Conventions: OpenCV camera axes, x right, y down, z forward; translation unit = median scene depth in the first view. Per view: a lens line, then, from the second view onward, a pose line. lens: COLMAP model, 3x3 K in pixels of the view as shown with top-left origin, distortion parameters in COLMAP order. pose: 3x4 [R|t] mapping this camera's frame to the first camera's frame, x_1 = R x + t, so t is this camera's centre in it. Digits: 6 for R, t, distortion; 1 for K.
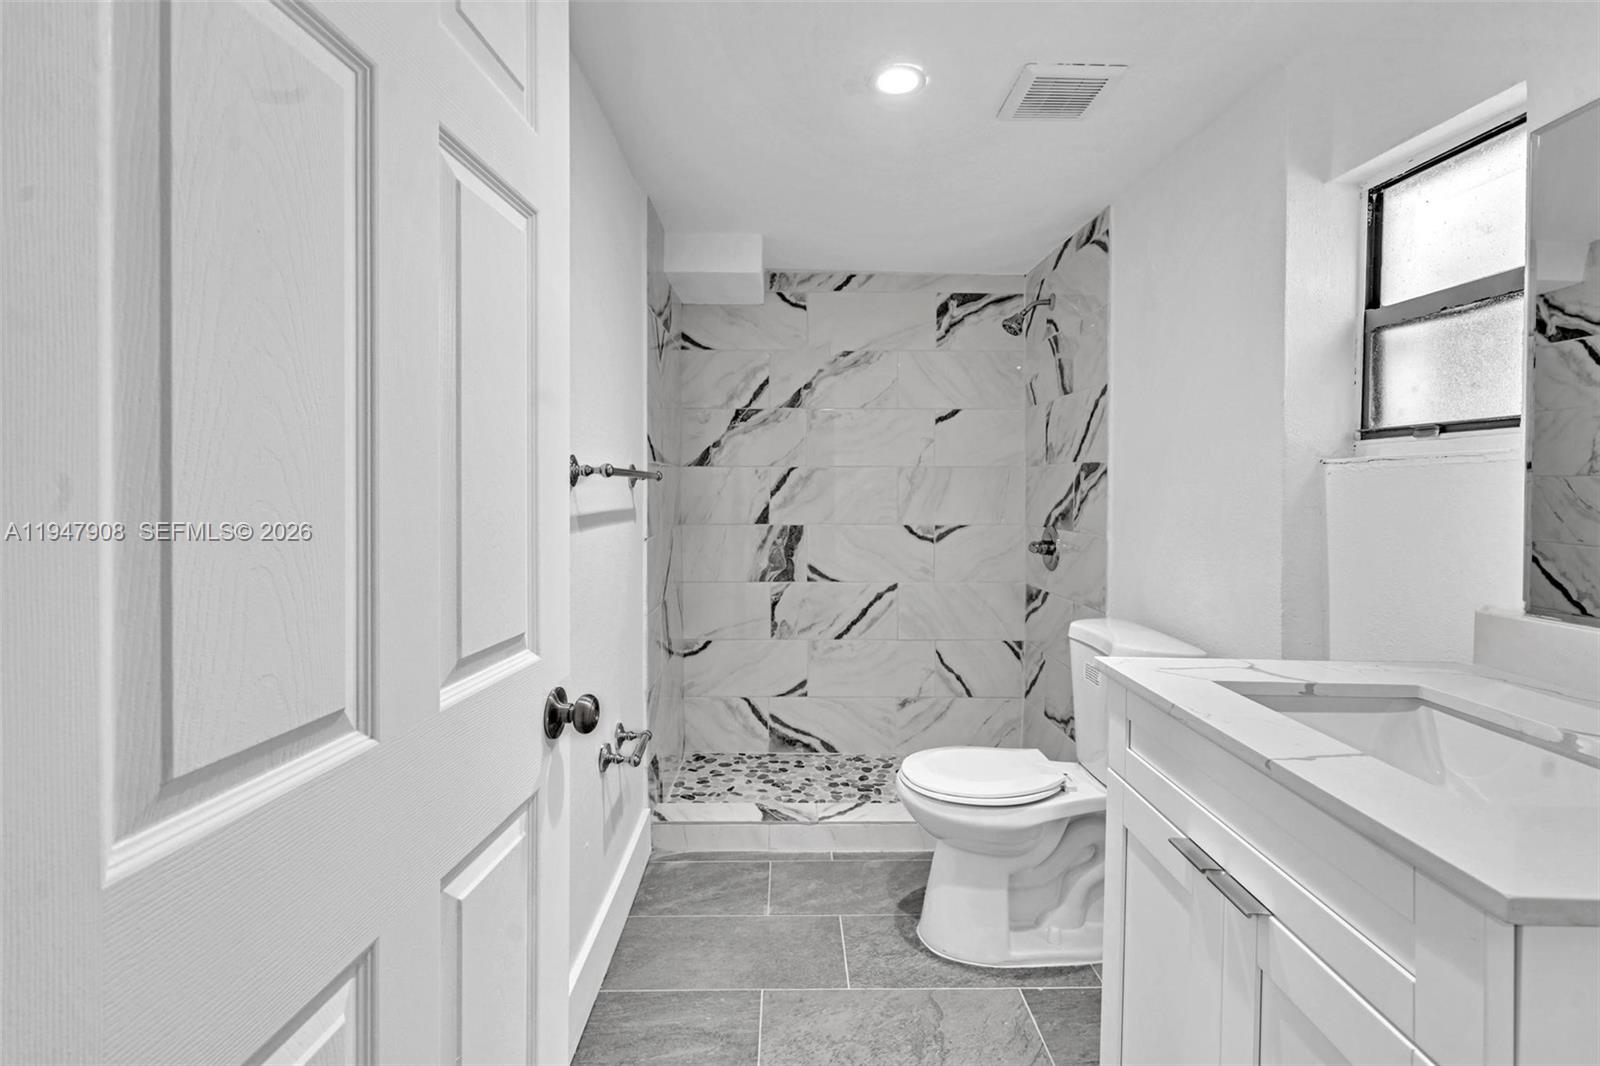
lens RADIAL K [[735.5, 0, 795.2], [0, 735.5, 500.0], [0, 0, 1]] dist [-0.006996, 0.002207]
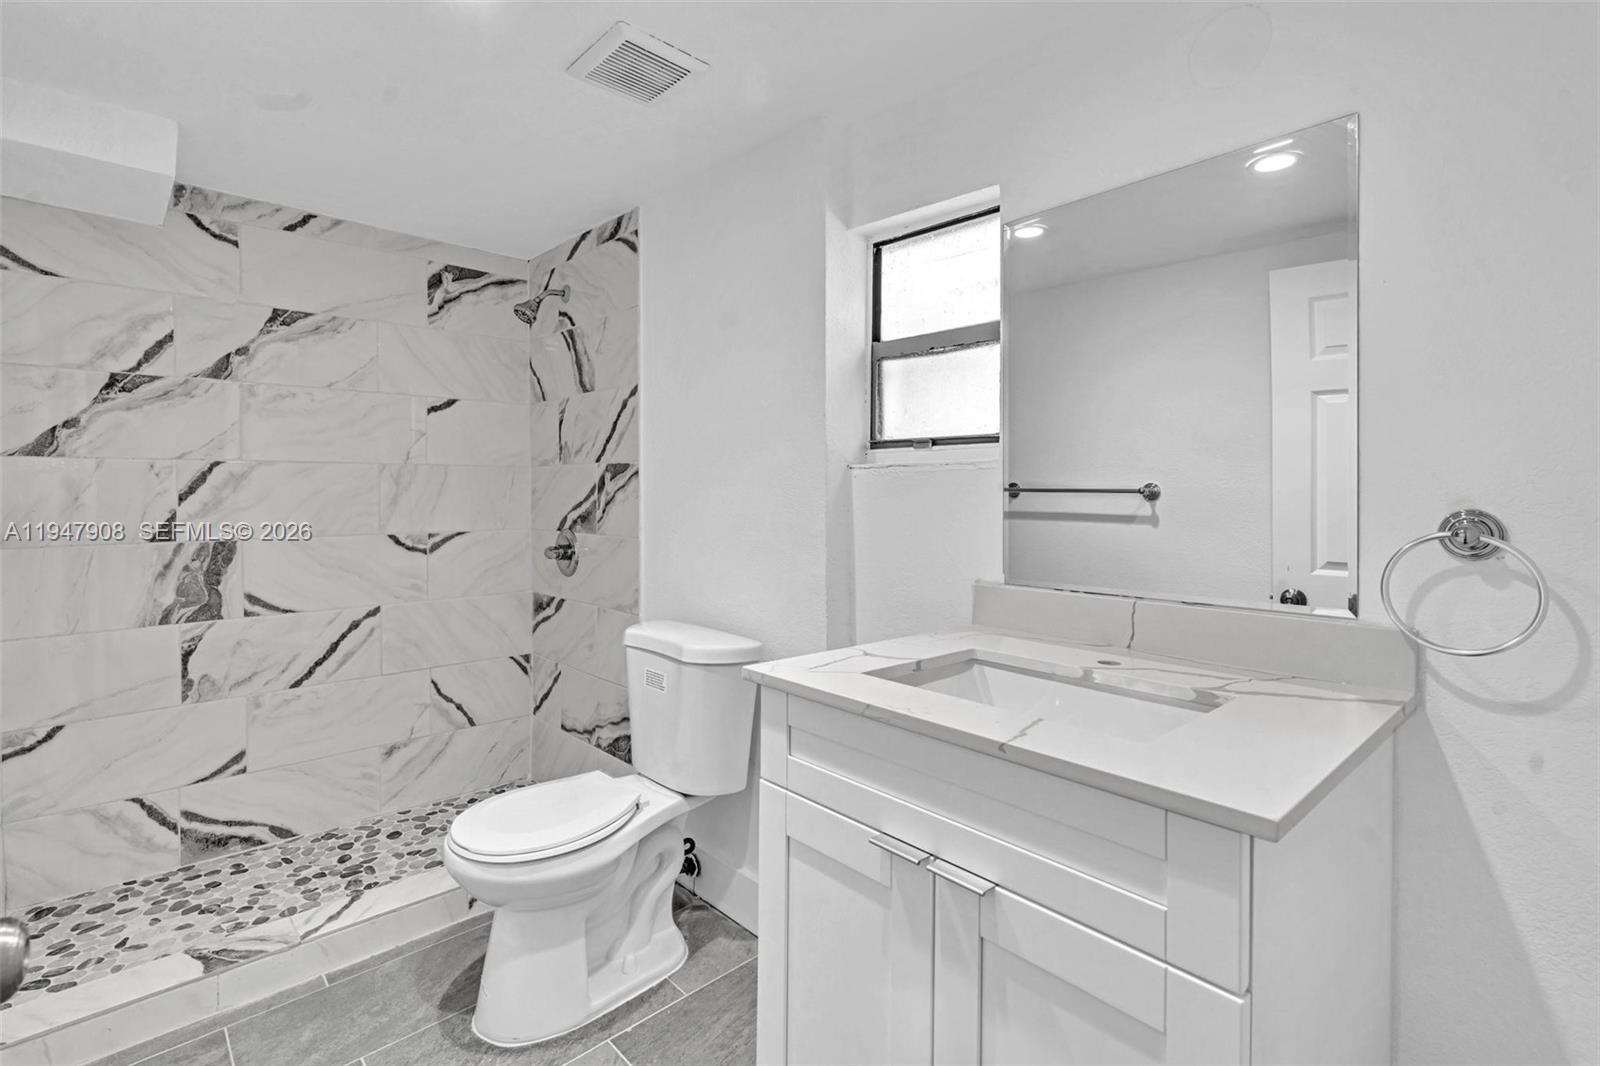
lens RADIAL K [[735.5, 0, 795.2], [0, 735.5, 500.0], [0, 0, 1]] dist [-0.006996, 0.002207]
pose [[0.744367, -0.011453, 0.667672, -0.065243], [0.012427, 0.999917, 0.003298, -0.001859], [-0.667655, 0.005842, 0.744448, 0.089777]]
